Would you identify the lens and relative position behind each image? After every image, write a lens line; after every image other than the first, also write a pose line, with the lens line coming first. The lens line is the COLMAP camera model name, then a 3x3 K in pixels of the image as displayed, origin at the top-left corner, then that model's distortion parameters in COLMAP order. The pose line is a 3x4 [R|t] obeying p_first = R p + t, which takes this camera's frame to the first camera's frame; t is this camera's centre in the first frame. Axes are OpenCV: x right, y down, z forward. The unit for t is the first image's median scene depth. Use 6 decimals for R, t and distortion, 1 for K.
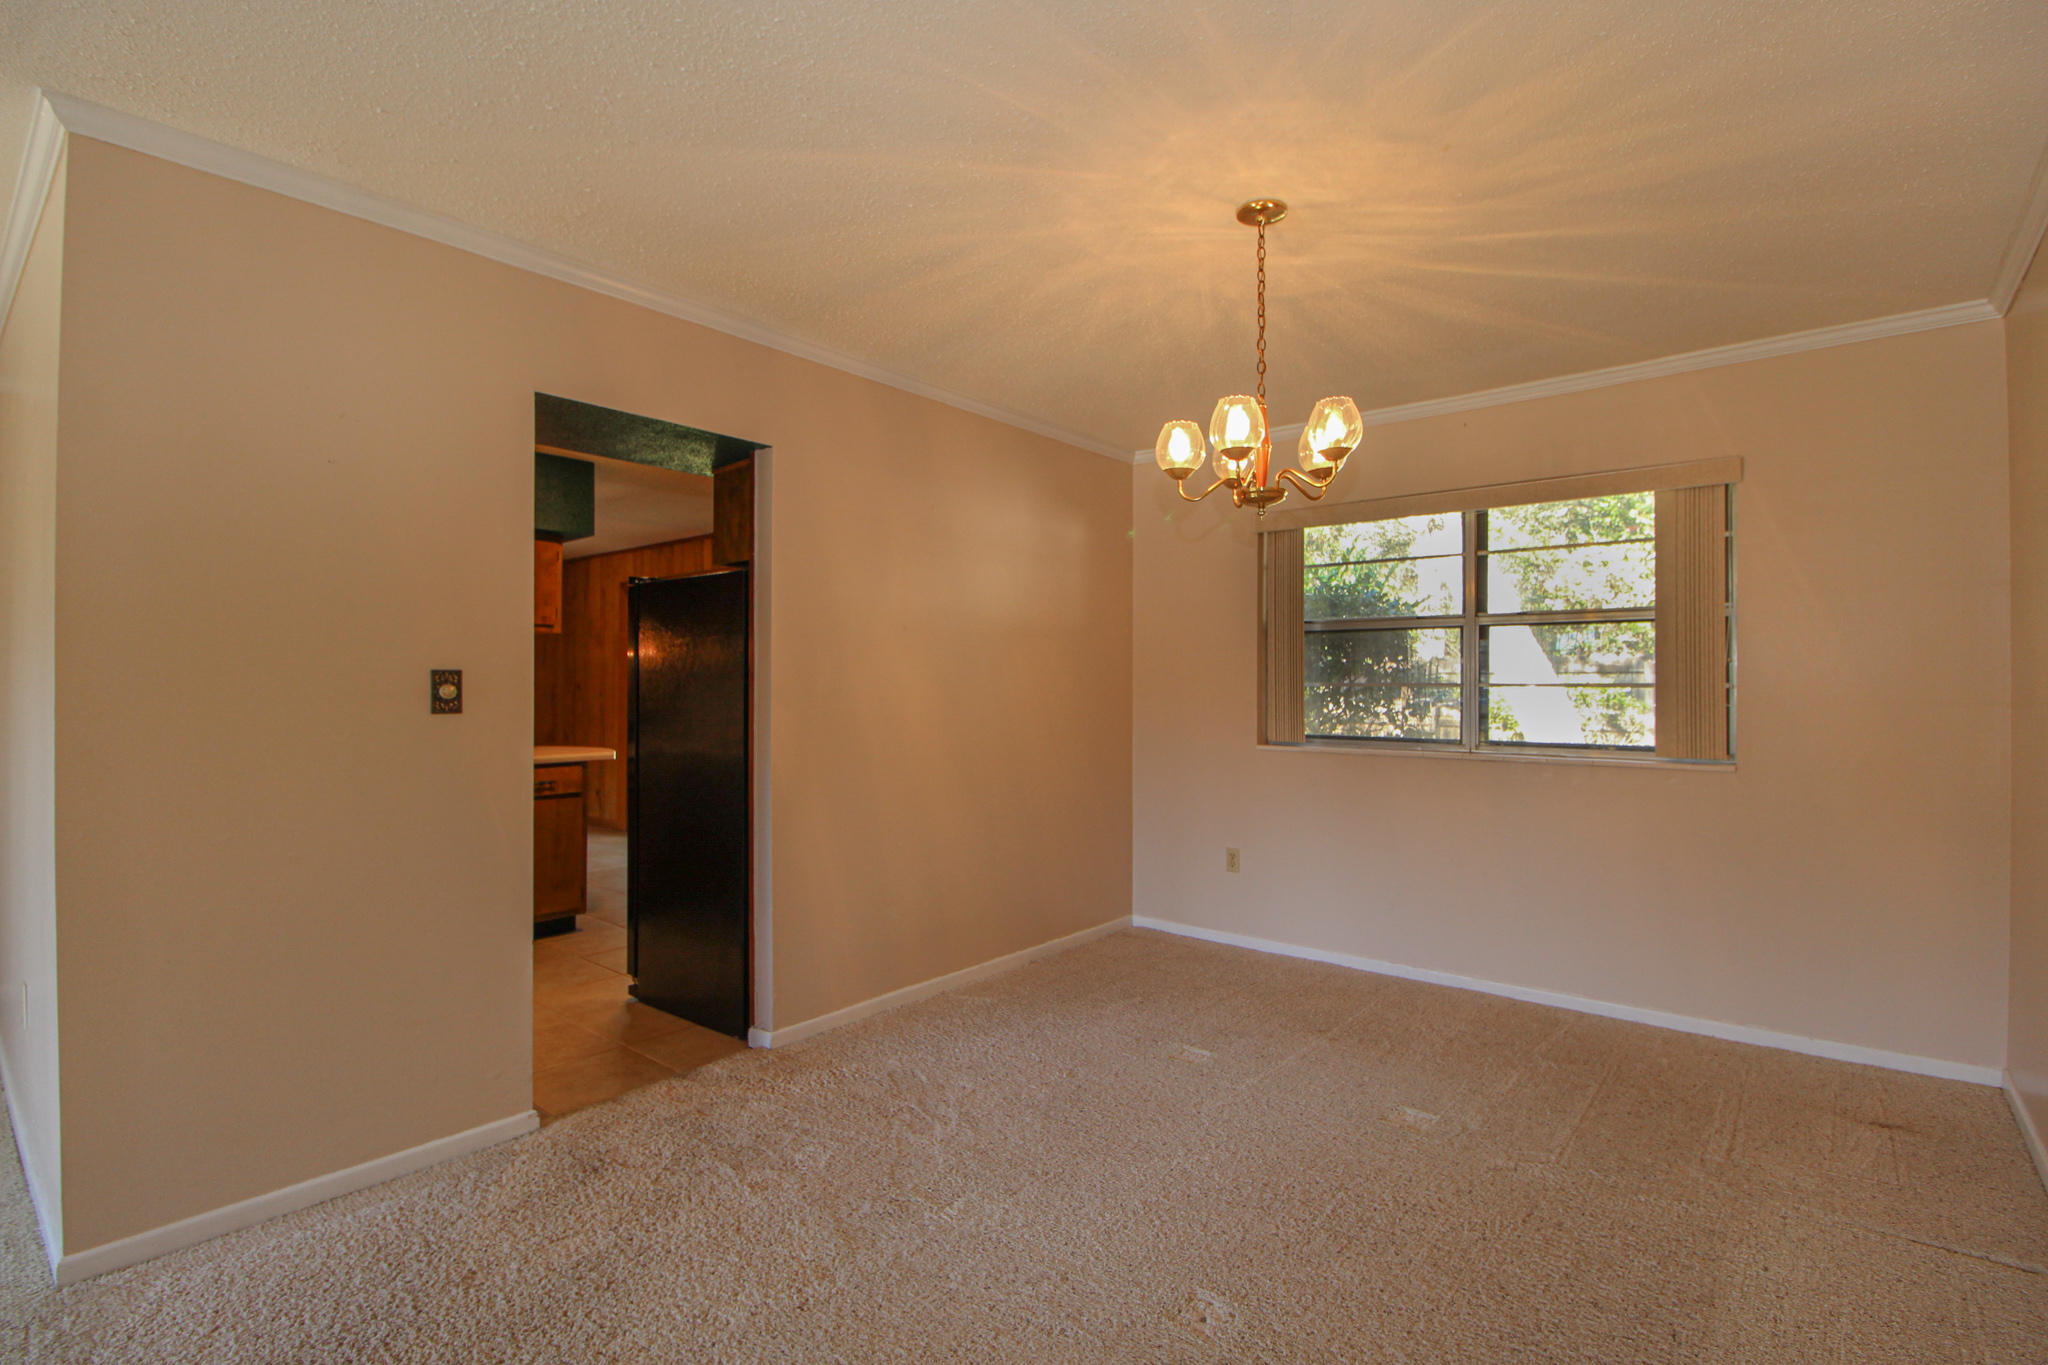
lens RADIAL K [[954.4, 0, 1022.8], [0, 954.4, 684.4], [0, 0, 1]] dist [-0.012438, -0.004411]
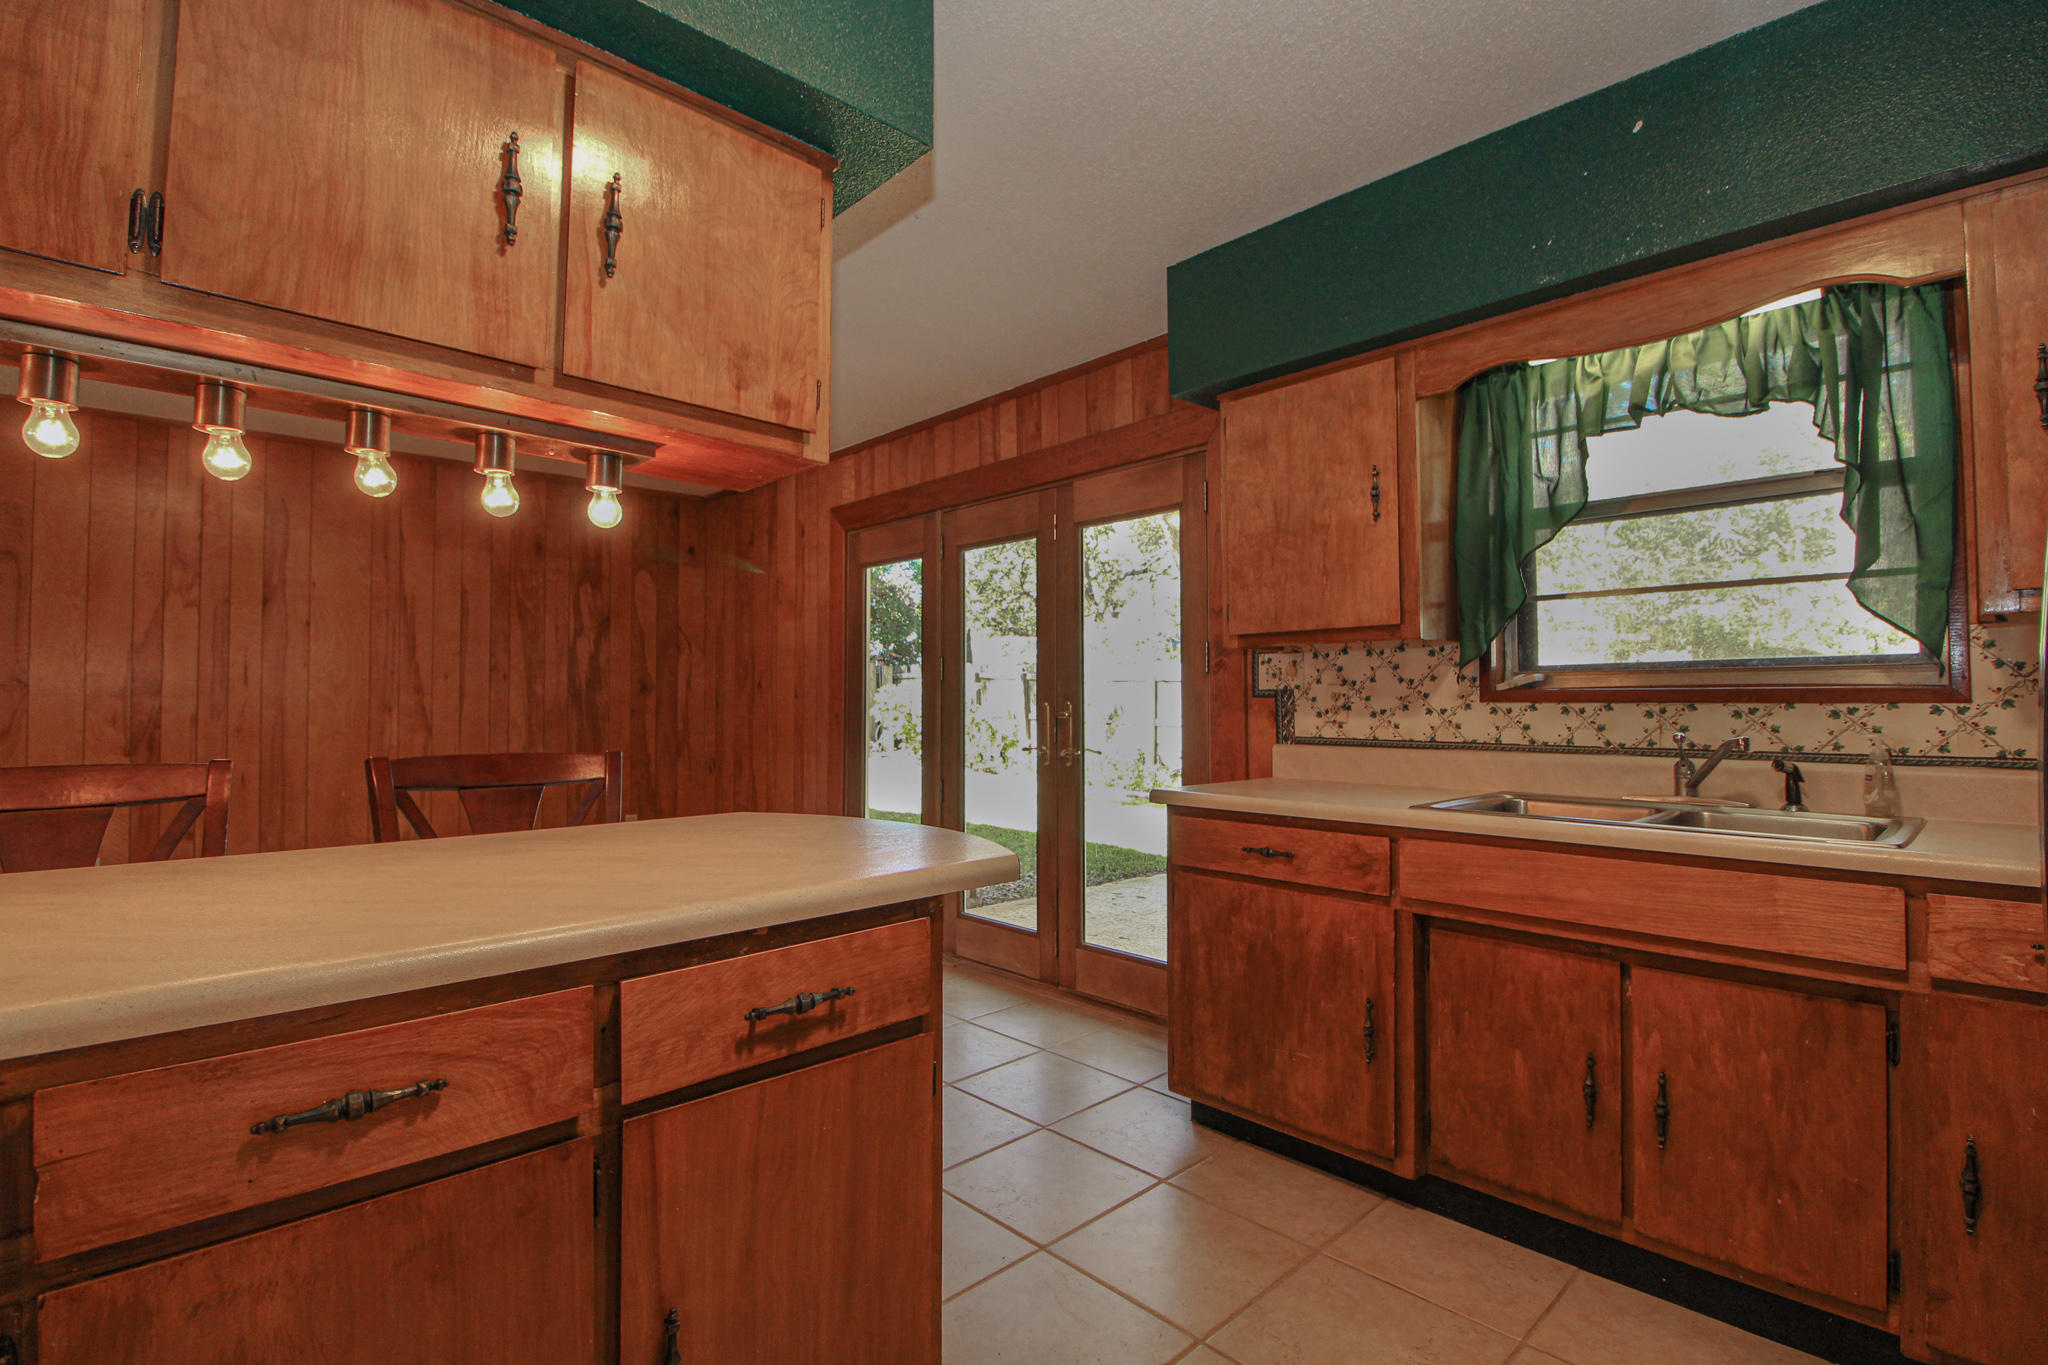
lens RADIAL K [[954.4, 0, 1022.1], [0, 954.4, 682.2], [0, 0, 1]] dist [-0.012438, -0.004411]
pose [[0.992451, -0.005585, -0.122517, -0.245205], [0.003480, 0.999843, -0.017383, 0.014962], [0.122595, 0.016825, 0.992314, 0.445999]]
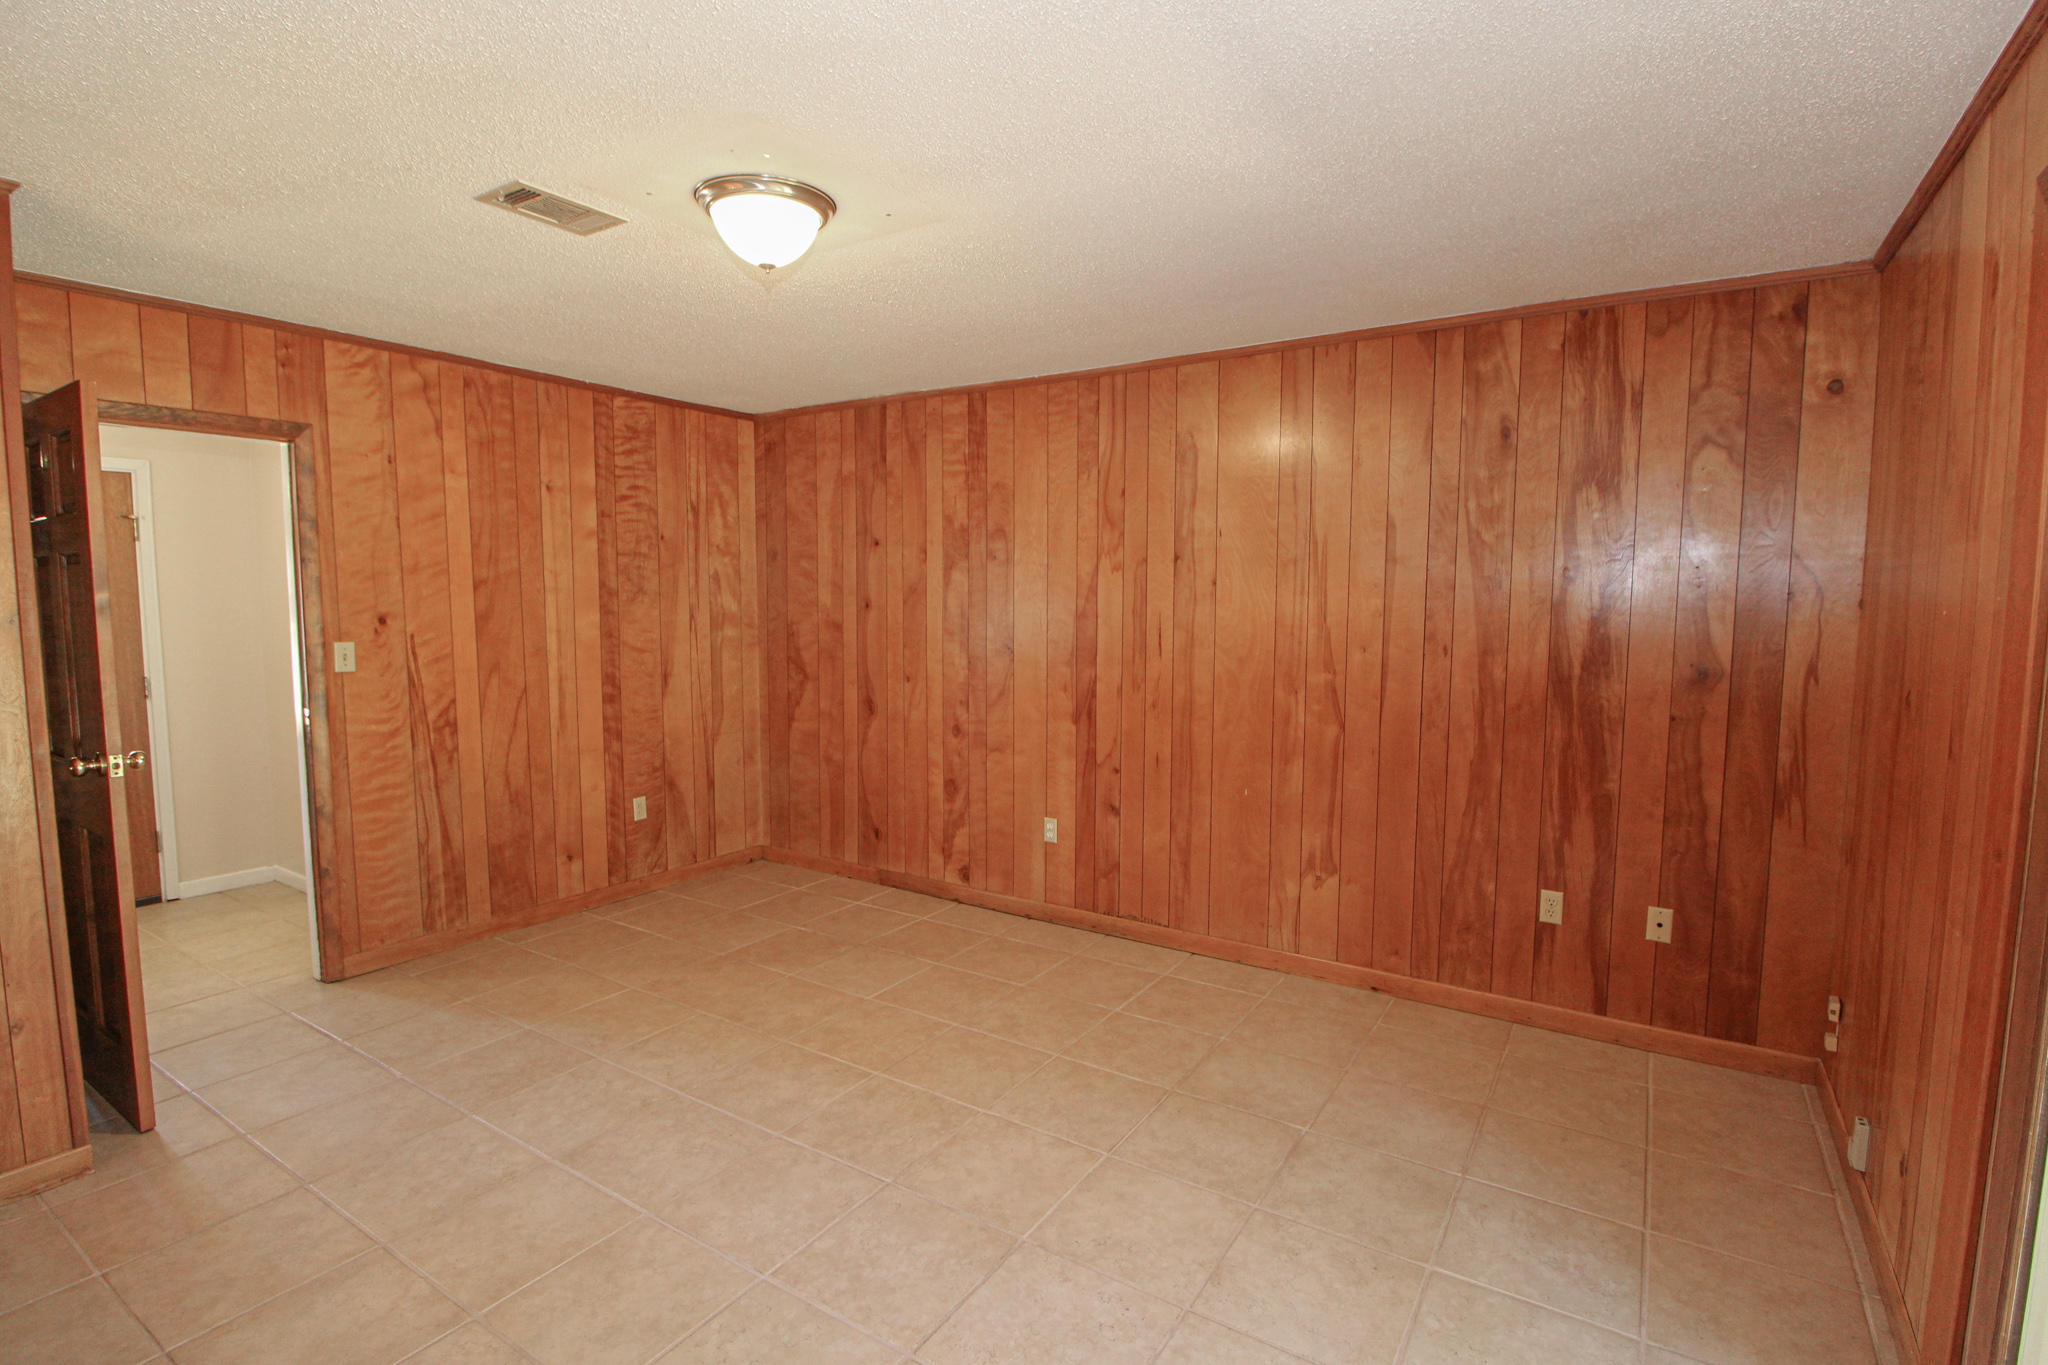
lens RADIAL K [[954.4, 0, 1060.0], [0, 954.4, 674.8], [0, 0, 1]] dist [-0.012438, -0.004411]
pose [[0.127765, 0.084015, -0.988240, -0.281076], [0.000198, 0.996404, 0.084734, -0.027818], [0.991804, -0.011021, 0.127289, 0.837991]]
